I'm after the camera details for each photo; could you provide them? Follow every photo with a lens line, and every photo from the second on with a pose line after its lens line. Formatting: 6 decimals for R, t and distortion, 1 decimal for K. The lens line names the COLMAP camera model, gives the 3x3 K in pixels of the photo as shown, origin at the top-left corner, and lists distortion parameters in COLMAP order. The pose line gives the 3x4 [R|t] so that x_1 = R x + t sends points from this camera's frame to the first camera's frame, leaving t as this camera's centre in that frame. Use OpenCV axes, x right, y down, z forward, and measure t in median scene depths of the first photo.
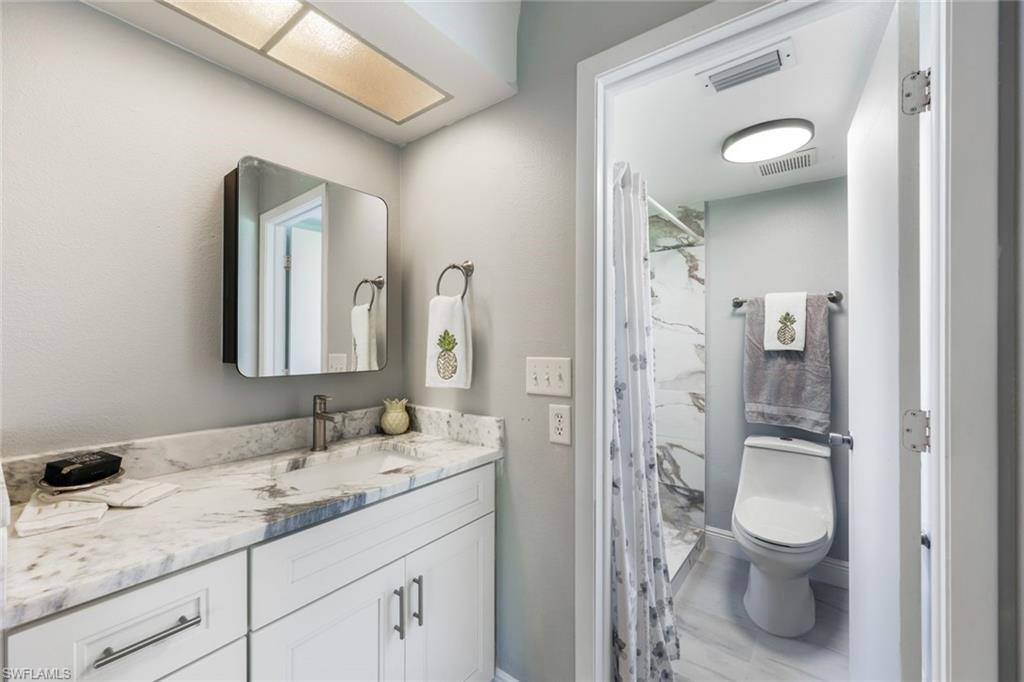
lens RADIAL K [[414.6, 0, 514.1], [0, 414.6, 340.5], [0, 0, 1]] dist [0.001962, 0.000095]
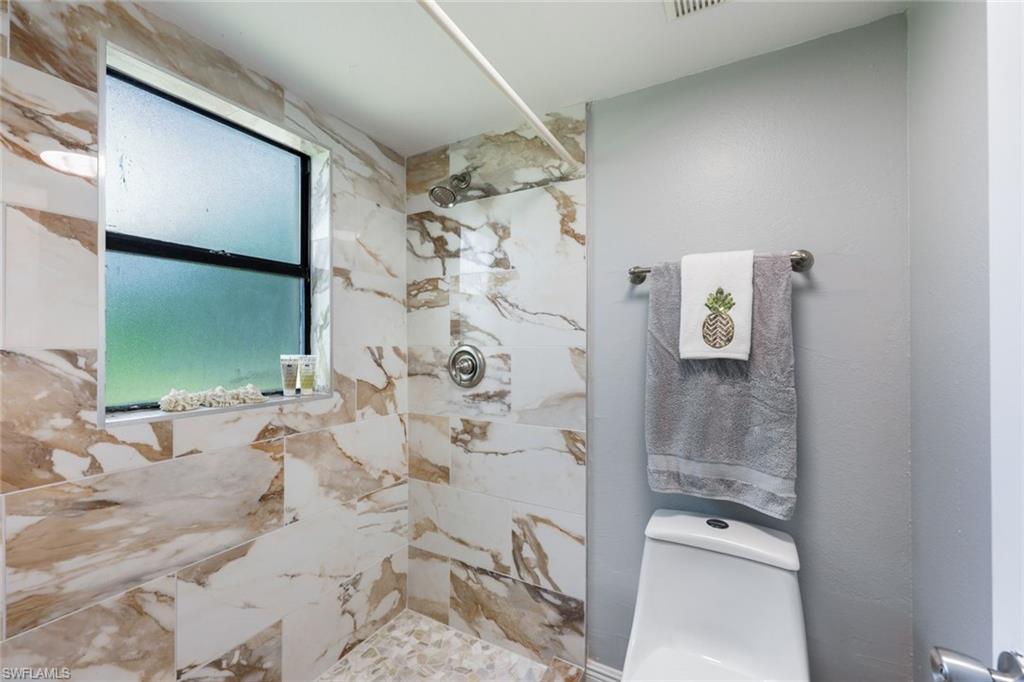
lens RADIAL K [[414.6, 0, 509.5], [0, 414.6, 342.8], [0, 0, 1]] dist [0.001962, 0.000095]
pose [[0.989989, -0.001330, 0.141138, 0.272413], [0.001095, 0.999998, 0.001742, 0.001393], [-0.141140, -0.001570, 0.989988, 0.440657]]
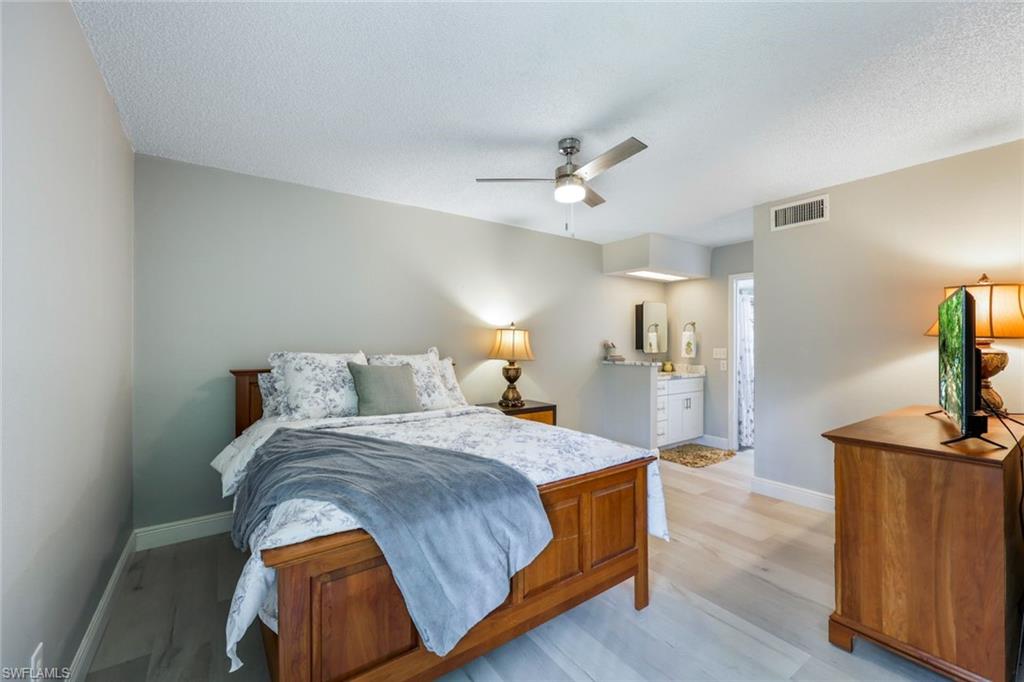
lens RADIAL K [[414.6, 0, 515.3], [0, 414.6, 340.6], [0, 0, 1]] dist [0.001962, 0.000095]
pose [[0.956117, 0.000123, -0.292985, -1.293594], [-0.001164, 0.999994, -0.003377, -0.044750], [0.292982, 0.003570, 0.956111, -6.901811]]
